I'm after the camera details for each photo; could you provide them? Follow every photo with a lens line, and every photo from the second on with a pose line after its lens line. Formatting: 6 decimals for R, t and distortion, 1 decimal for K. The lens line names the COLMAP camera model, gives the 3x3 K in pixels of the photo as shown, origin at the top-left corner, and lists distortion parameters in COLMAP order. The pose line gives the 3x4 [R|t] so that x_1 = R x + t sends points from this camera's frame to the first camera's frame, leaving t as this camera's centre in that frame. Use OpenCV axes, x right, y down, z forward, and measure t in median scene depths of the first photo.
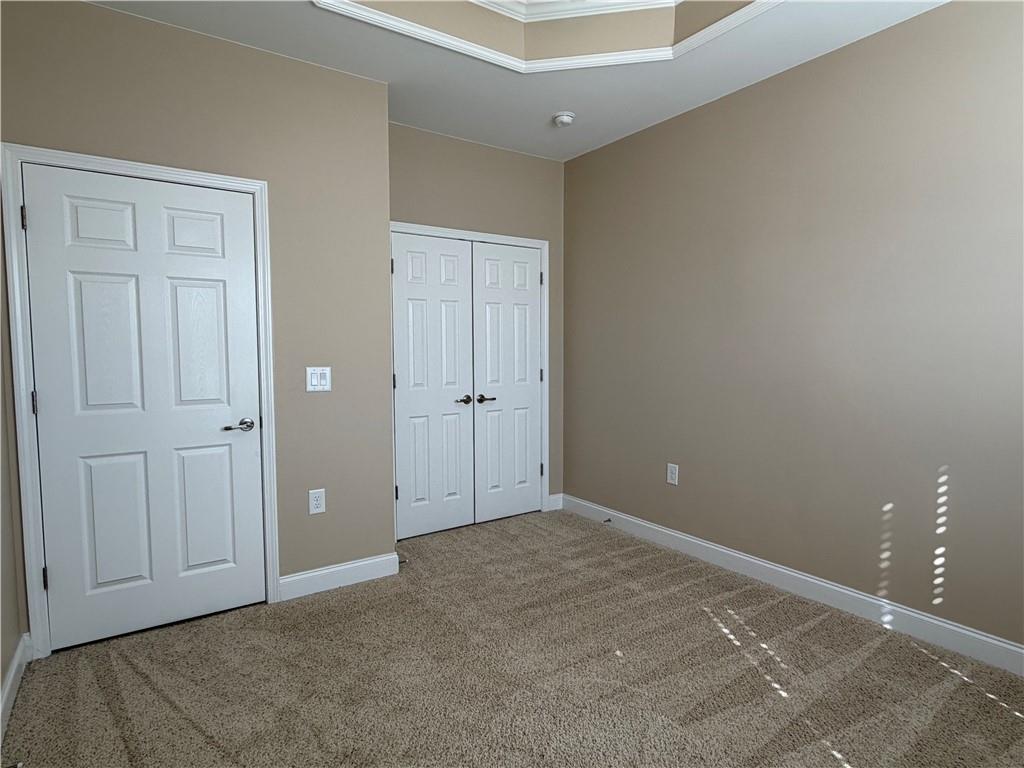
lens RADIAL K [[572.6, 0, 509.0], [0, 572.6, 383.9], [0, 0, 1]] dist [-0.000800, -0.000087]
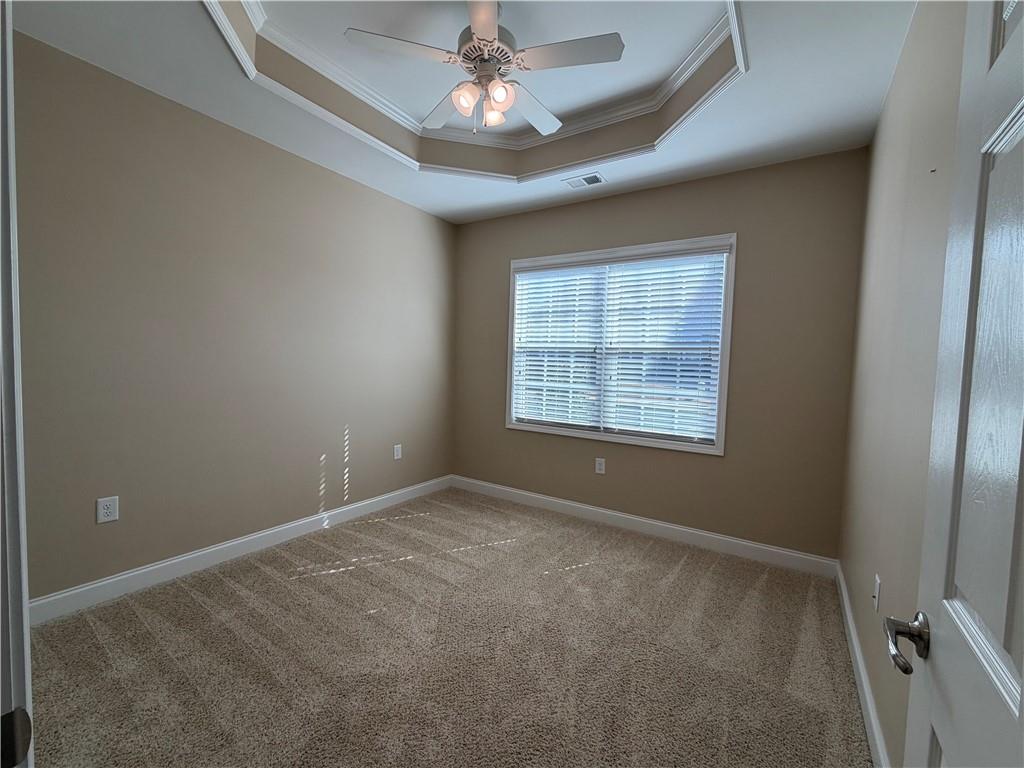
lens RADIAL K [[421.3, 0, 514.4], [0, 421.3, 379.4], [0, 0, 1]] dist [-0.003244, -0.000094]
pose [[-0.394070, -0.042380, 0.918103, -0.674247], [0.024011, 0.998121, 0.056380, -0.067101], [-0.918767, 0.044262, -0.392312, 0.955974]]
